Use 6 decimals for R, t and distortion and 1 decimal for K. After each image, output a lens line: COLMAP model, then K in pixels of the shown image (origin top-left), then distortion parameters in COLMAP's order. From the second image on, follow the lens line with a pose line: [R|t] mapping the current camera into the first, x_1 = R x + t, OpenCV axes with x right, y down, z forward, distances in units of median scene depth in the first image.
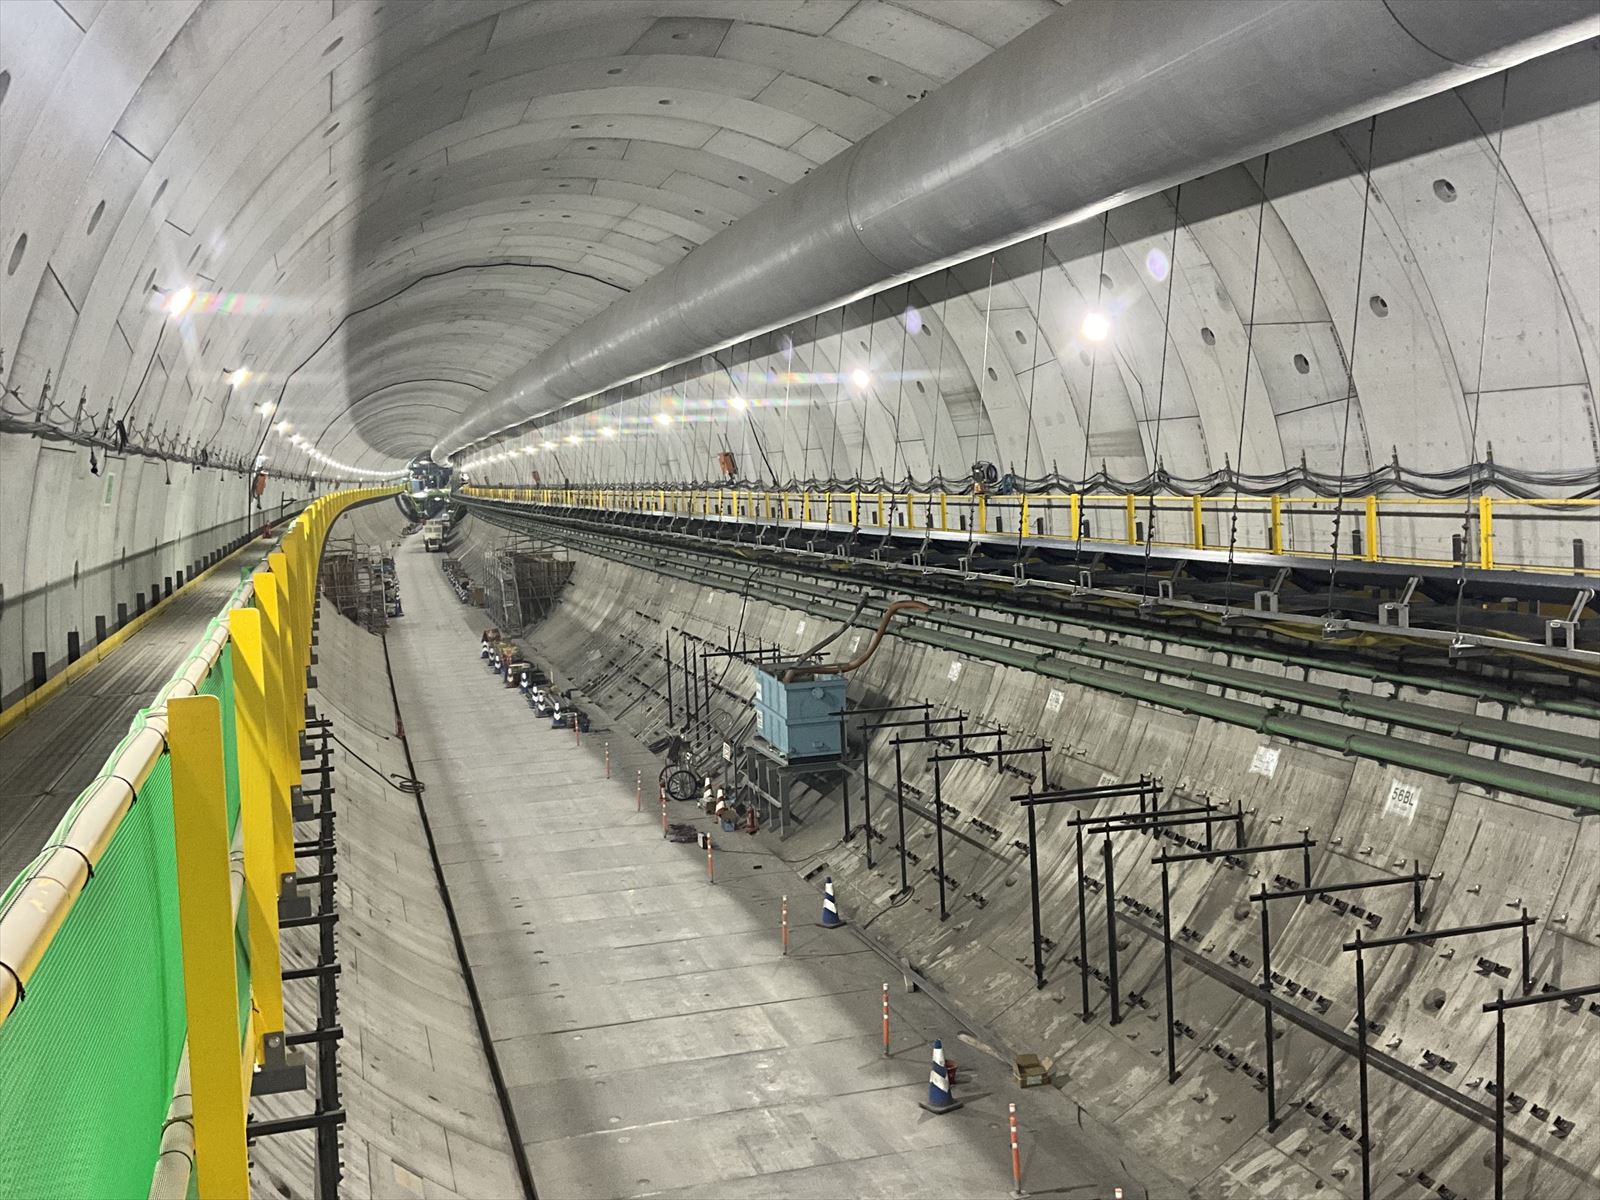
lens RADIAL K [[1707.6, 0, 797.6], [0, 1707.6, 598.3], [0, 0, 1]] dist [-0.002046, 0.000000]
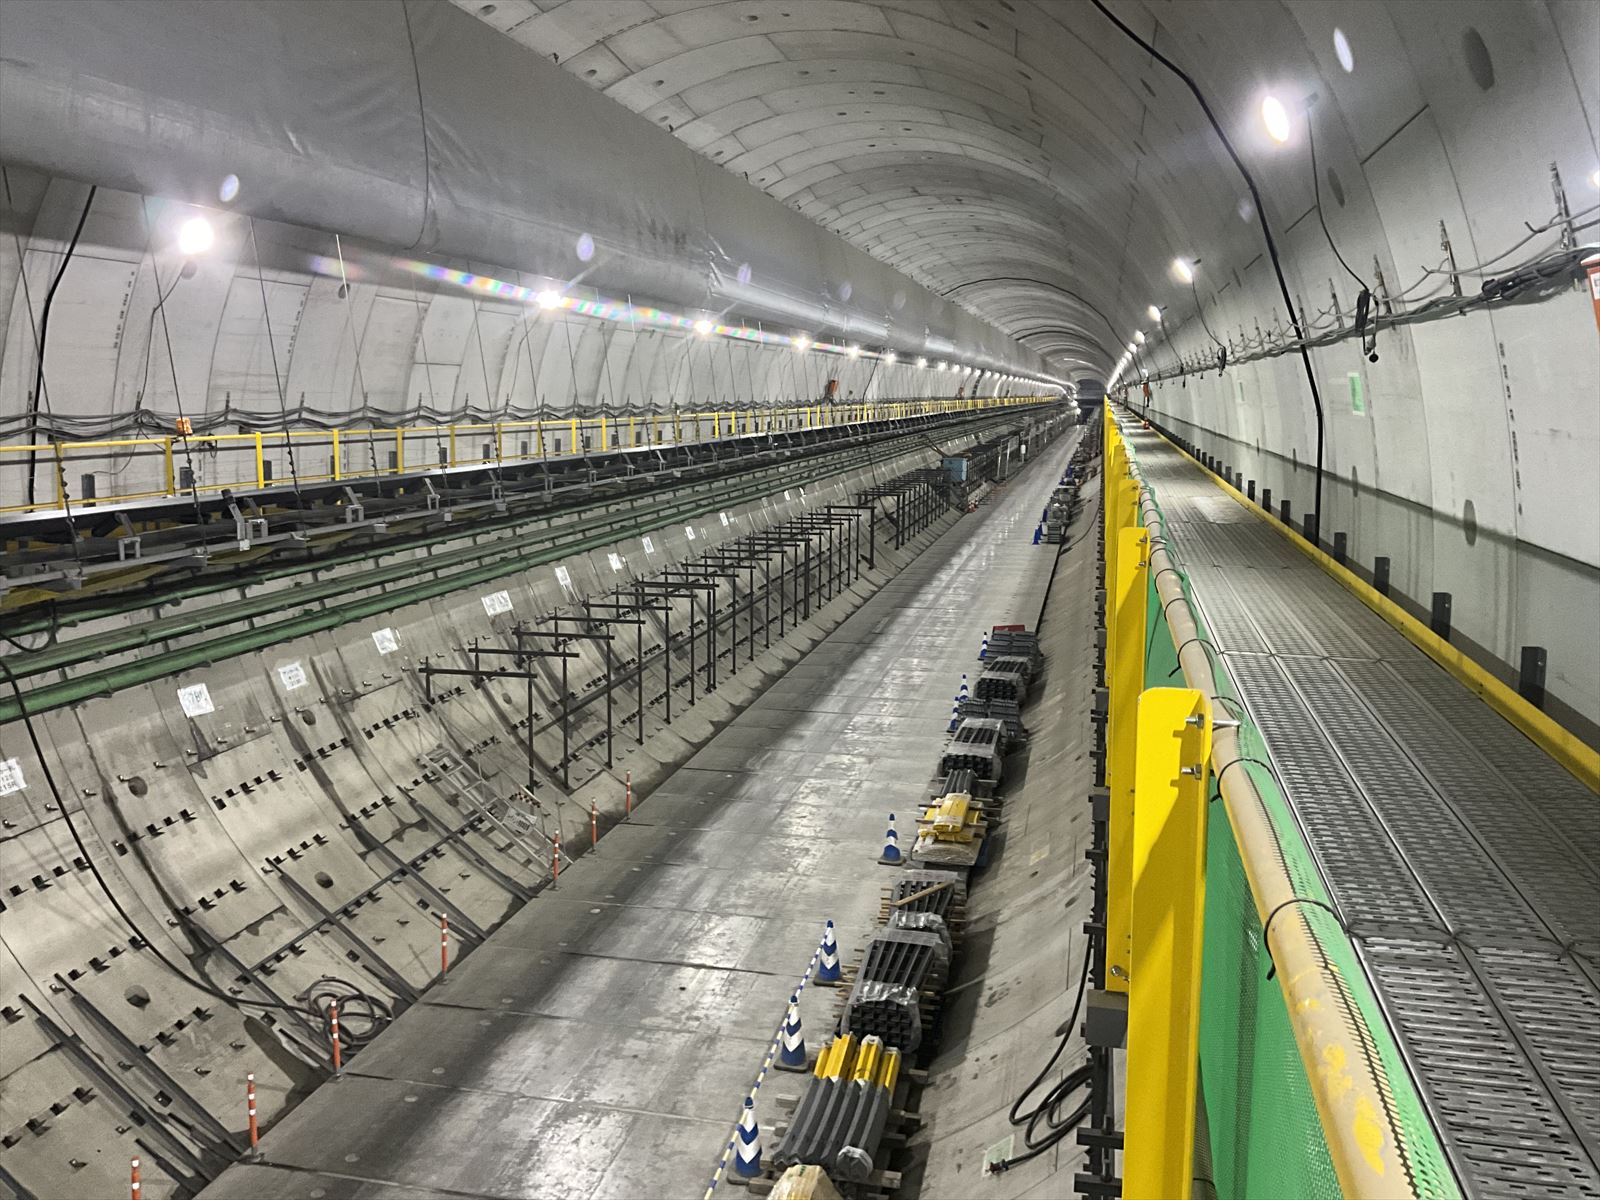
lens RADIAL K [[1342.4, 0, 796.0], [0, 1342.4, 599.0], [0, 0, 1]] dist [-0.063790, -0.009505]
pose [[-0.882690, -0.036895, 0.468505, -0.455851], [0.062197, 0.978973, 0.194278, -0.103665], [-0.465821, 0.200626, -0.861835, 1.650994]]
